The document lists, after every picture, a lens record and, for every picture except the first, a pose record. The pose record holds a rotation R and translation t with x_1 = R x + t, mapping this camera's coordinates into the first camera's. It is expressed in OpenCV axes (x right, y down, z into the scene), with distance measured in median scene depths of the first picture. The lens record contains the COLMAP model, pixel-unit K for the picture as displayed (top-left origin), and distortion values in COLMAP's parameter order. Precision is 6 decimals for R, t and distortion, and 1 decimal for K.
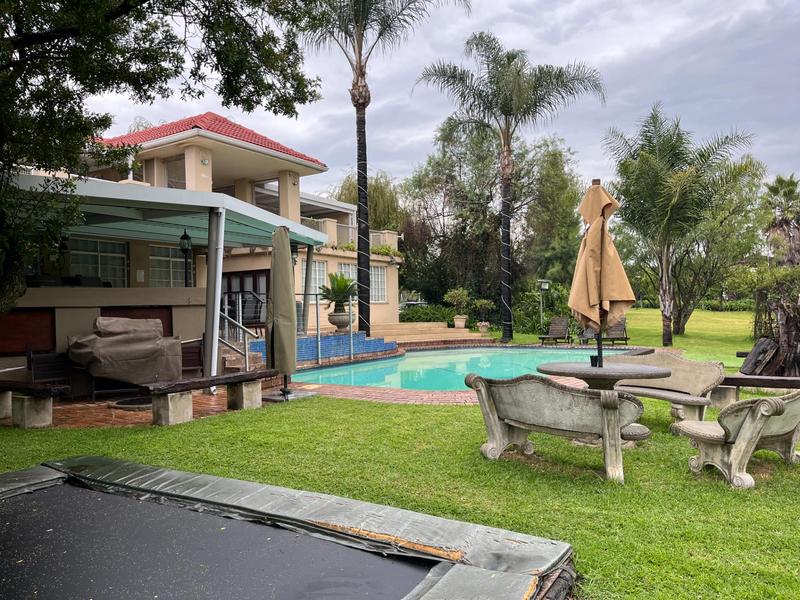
lens RADIAL K [[598.6, 0, 398.3], [0, 598.6, 289.5], [0, 0, 1]] dist [0.068282, -0.092145]
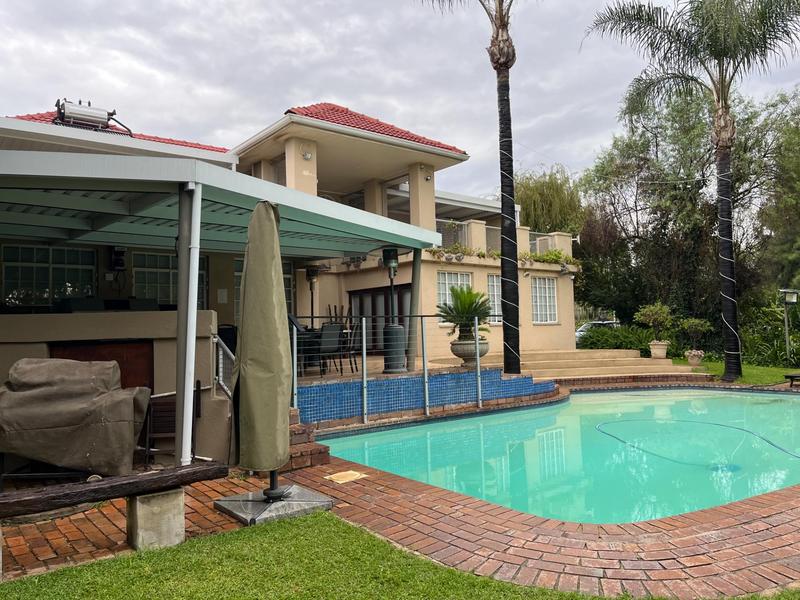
lens RADIAL K [[598.6, 0, 398.3], [0, 598.6, 289.5], [0, 0, 1]] dist [0.068282, -0.092145]
pose [[0.945450, -0.027368, -0.324616, 0.046450], [0.017648, 0.999304, -0.032852, -0.000488], [0.325289, 0.025331, 0.945275, 0.211371]]
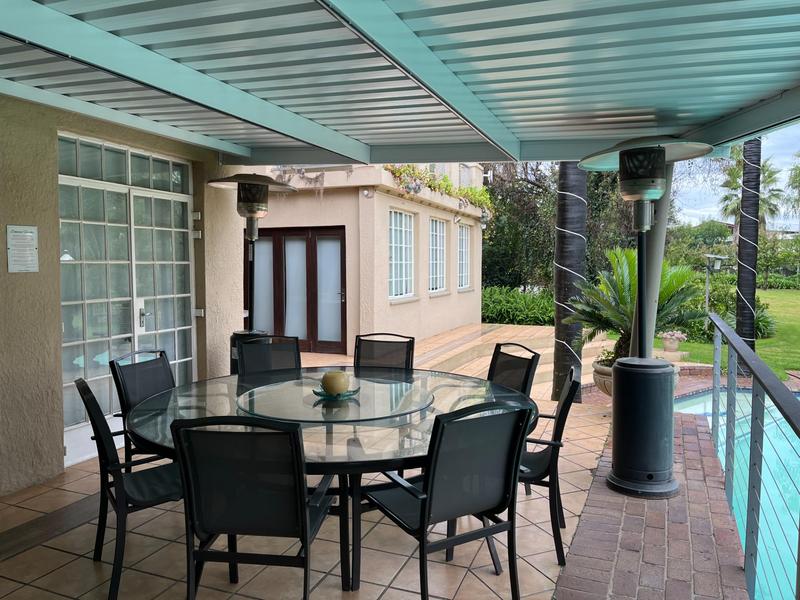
lens RADIAL K [[598.6, 0, 398.3], [0, 598.6, 289.5], [0, 0, 1]] dist [0.068282, -0.092145]
pose [[0.983717, 0.013716, 0.179198, -0.224072], [-0.027064, 0.997019, 0.072257, -0.019934], [-0.177673, -0.075930, 0.981156, 0.508672]]
